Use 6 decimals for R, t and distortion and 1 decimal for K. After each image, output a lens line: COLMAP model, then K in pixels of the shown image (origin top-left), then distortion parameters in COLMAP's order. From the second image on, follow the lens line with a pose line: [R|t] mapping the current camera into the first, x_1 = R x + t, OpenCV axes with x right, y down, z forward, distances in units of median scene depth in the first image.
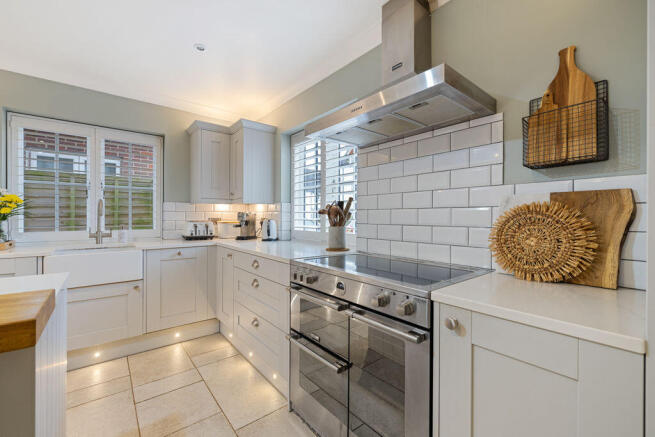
lens RADIAL K [[275.6, 0, 327.7], [0, 275.6, 218.0], [0, 0, 1]] dist [0.002768, 0.000245]
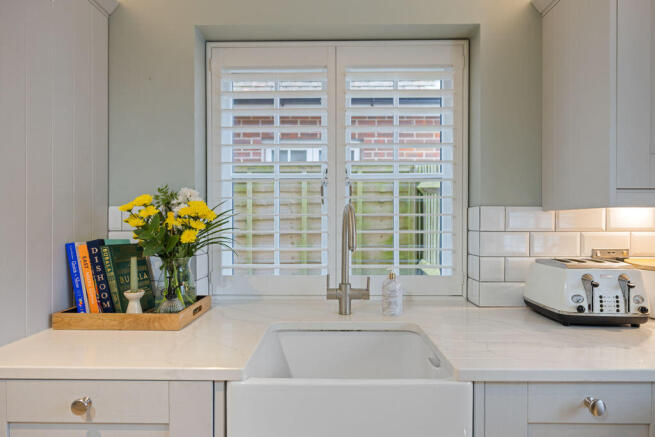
lens RADIAL K [[327.3, 0, 327.6], [0, 327.3, 220.5], [0, 0, 1]] dist [0.000124, 0.000057]
pose [[0.766421, -0.002127, -0.642335, -0.505021], [0.000453, 0.999996, -0.002771, -0.041700], [0.642339, 0.001833, 0.766419, 0.576309]]
